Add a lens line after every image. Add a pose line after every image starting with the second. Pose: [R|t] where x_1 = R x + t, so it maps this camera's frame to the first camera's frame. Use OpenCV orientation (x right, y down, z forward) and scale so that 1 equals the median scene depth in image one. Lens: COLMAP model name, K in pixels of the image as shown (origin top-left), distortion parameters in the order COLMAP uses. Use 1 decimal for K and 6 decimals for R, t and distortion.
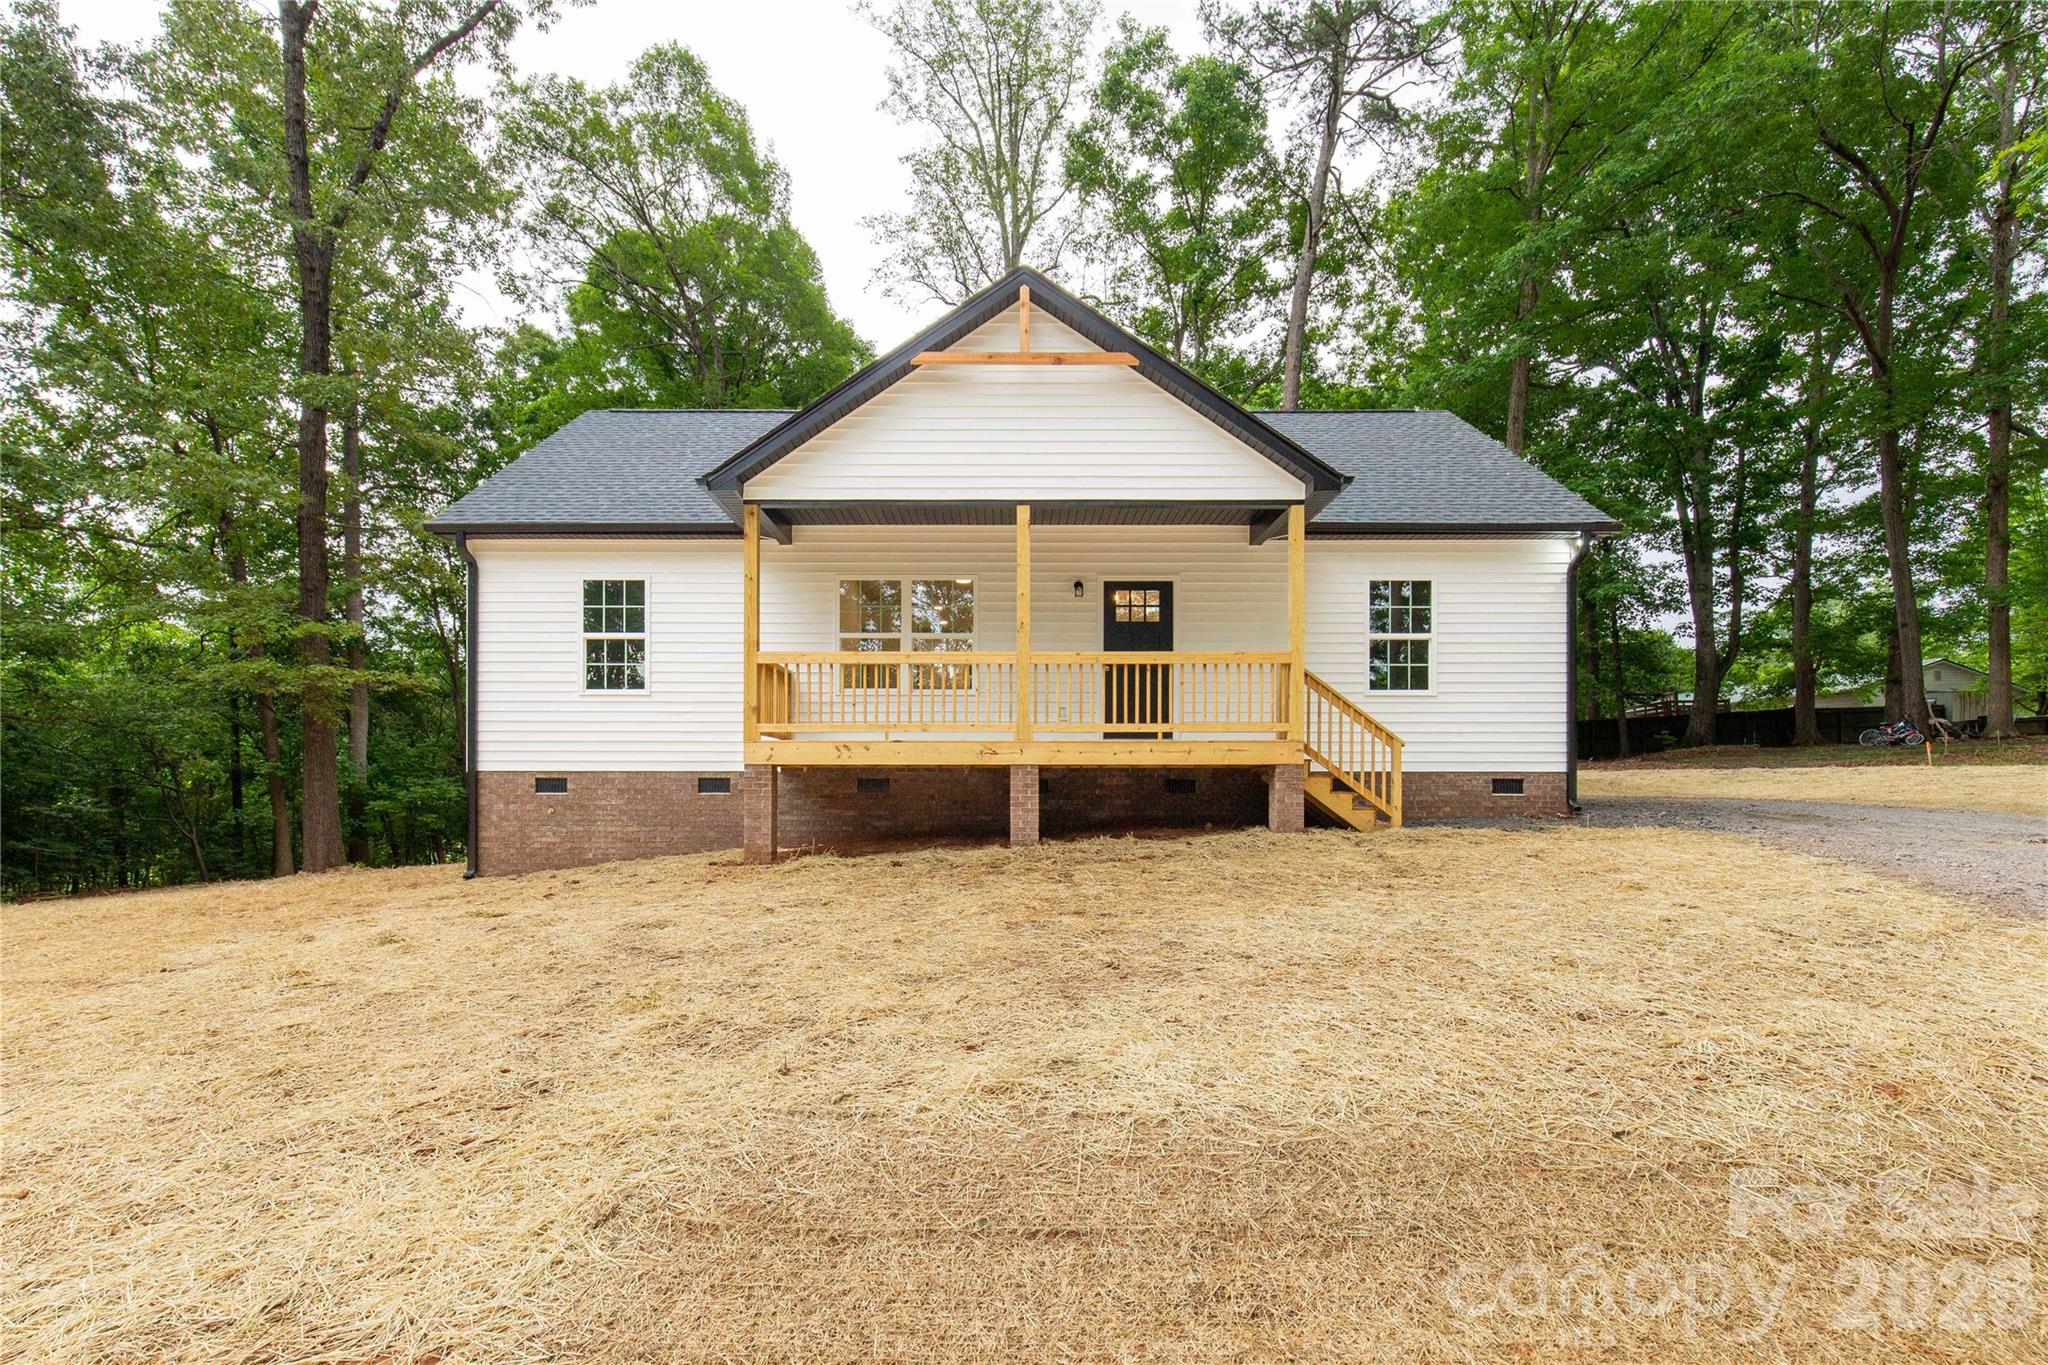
lens RADIAL K [[923.6, 0, 1091.5], [0, 923.6, 742.9], [0, 0, 1]] dist [0.006724, -0.000845]
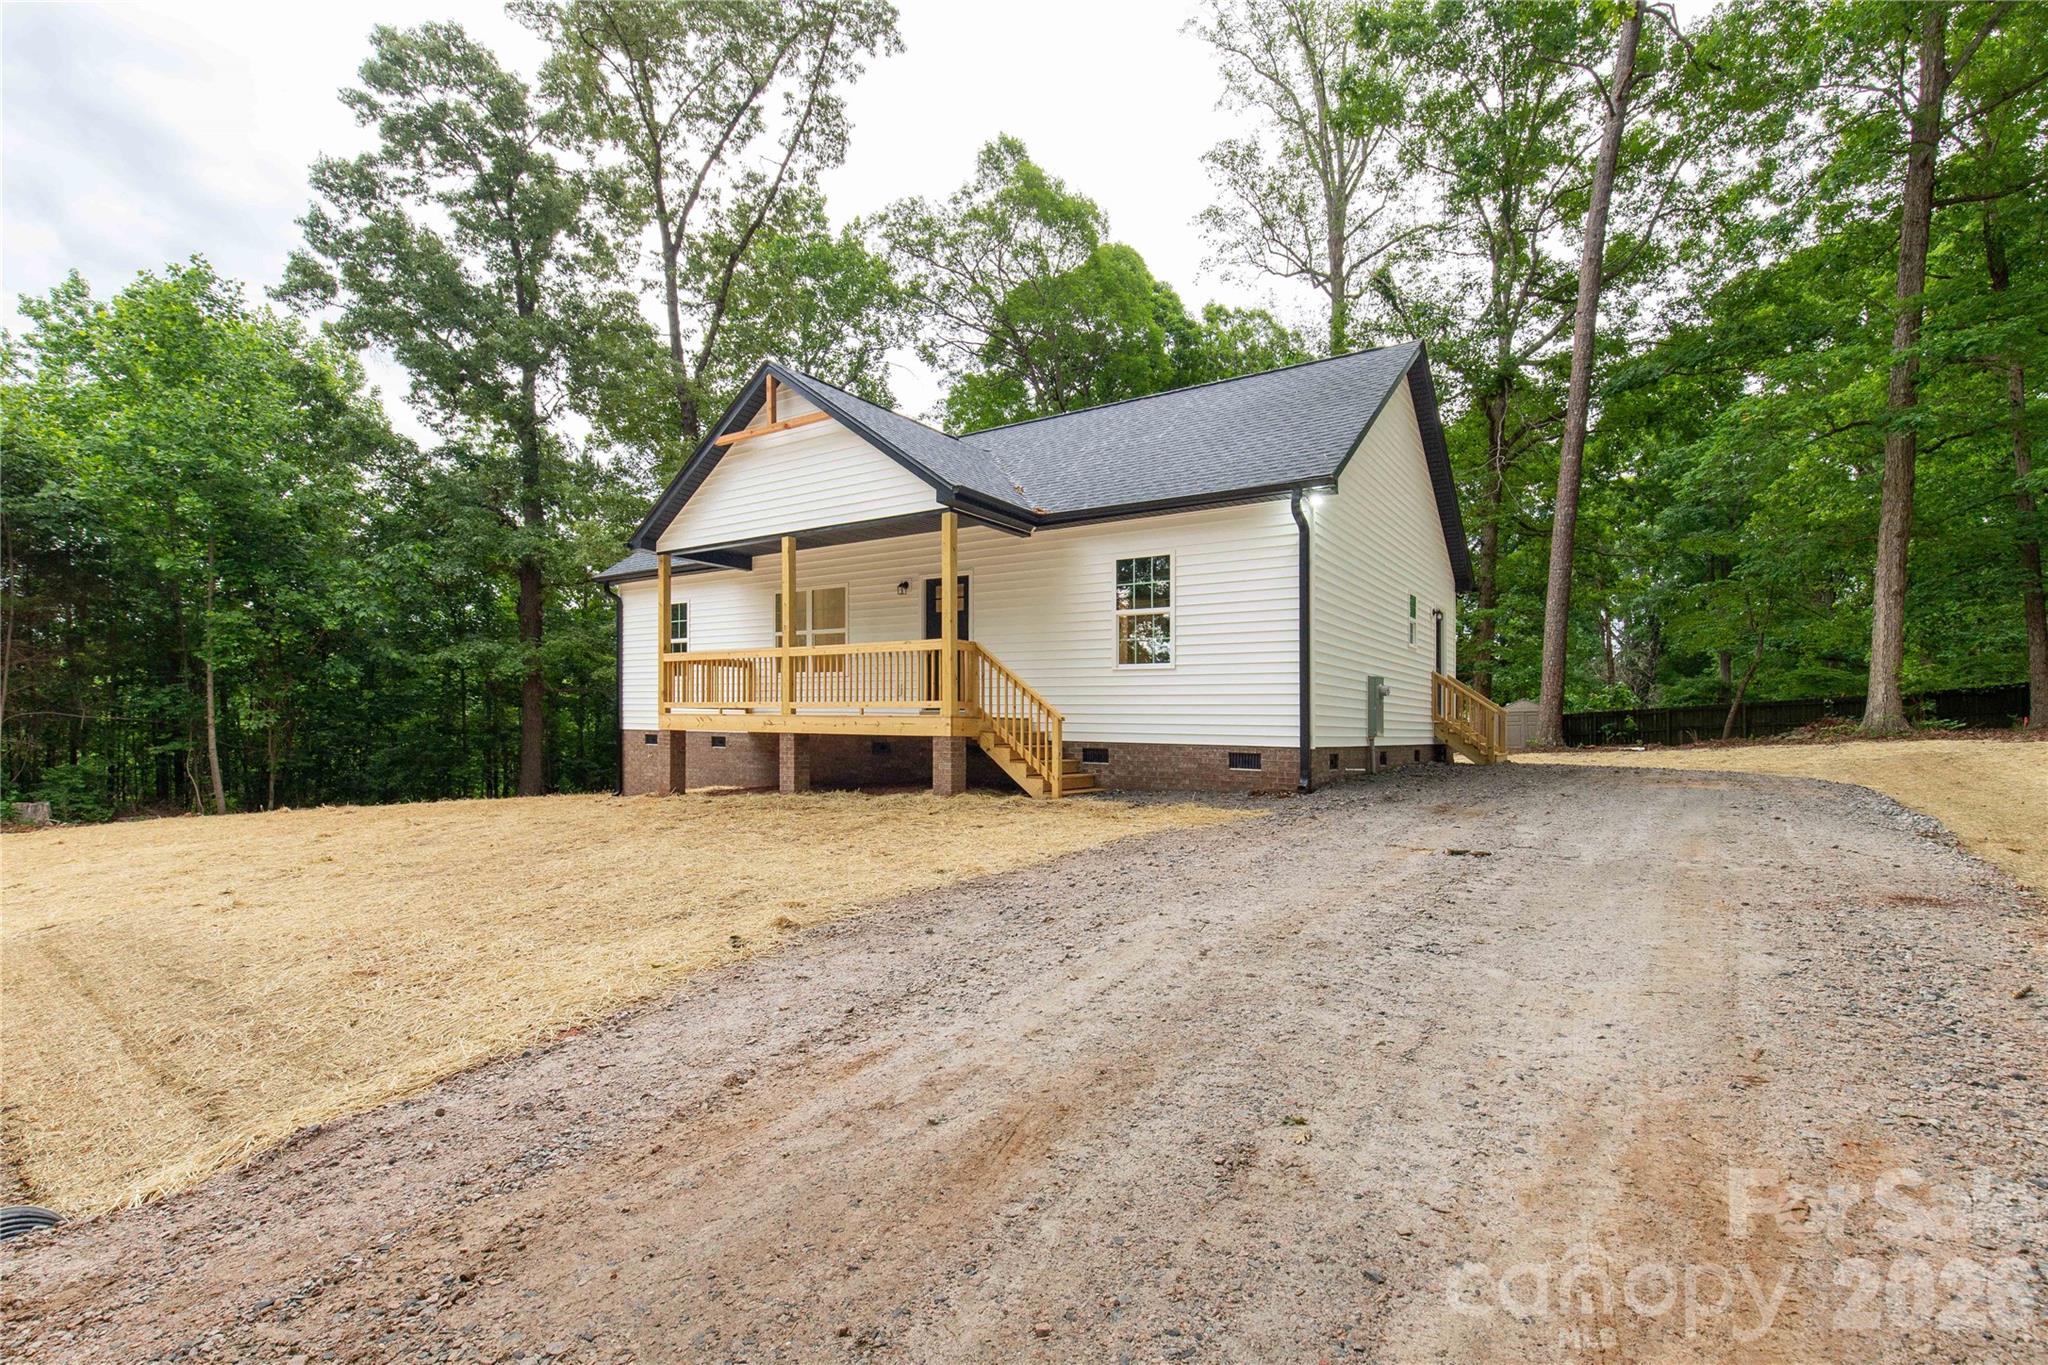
lens RADIAL K [[923.6, 0, 1021.6], [0, 923.6, 683.0], [0, 0, 1]] dist [0.006724, -0.000845]
pose [[0.815364, -0.011756, -0.578830, 0.814796], [0.000074, 0.999796, -0.020202, -0.016960], [0.578949, 0.016429, 0.815198, 0.097939]]
